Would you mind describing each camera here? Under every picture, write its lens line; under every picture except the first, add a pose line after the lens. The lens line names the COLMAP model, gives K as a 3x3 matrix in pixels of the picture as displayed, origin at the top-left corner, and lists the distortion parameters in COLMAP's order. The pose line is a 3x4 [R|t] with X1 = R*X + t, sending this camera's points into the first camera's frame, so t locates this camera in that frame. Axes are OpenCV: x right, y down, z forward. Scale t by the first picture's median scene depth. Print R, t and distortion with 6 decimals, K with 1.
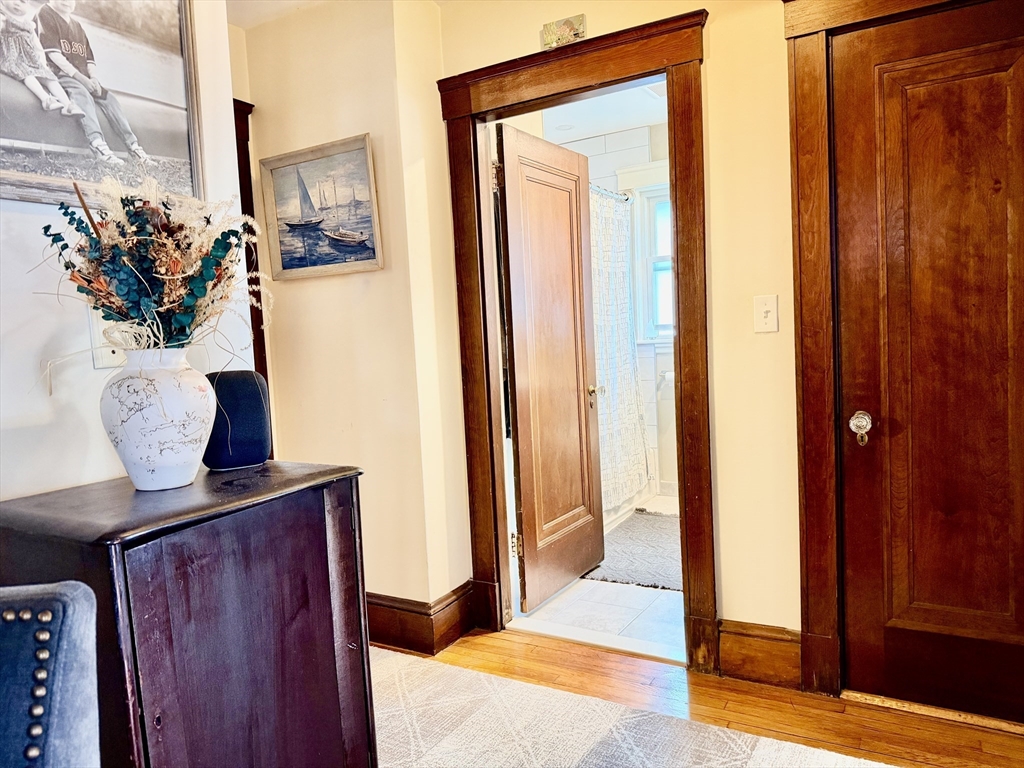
lens RADIAL K [[727.4, 0, 512.0], [0, 727.4, 384.0], [0, 0, 1]] dist [0.137787, -0.230231]
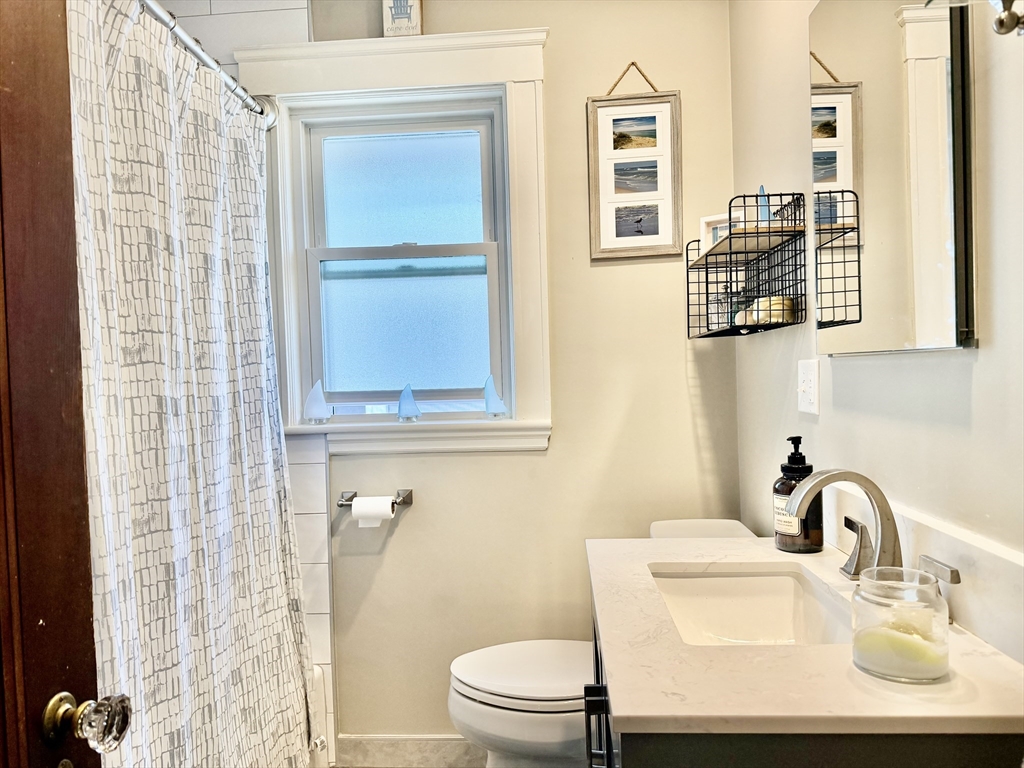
lens RADIAL K [[727.4, 0, 512.0], [0, 727.4, 384.0], [0, 0, 1]] dist [0.137787, -0.230231]
pose [[0.893875, 0.012151, 0.448152, 0.093324], [0.020823, 0.997429, -0.068576, -0.052276], [-0.447832, 0.070630, 0.891323, 0.540137]]
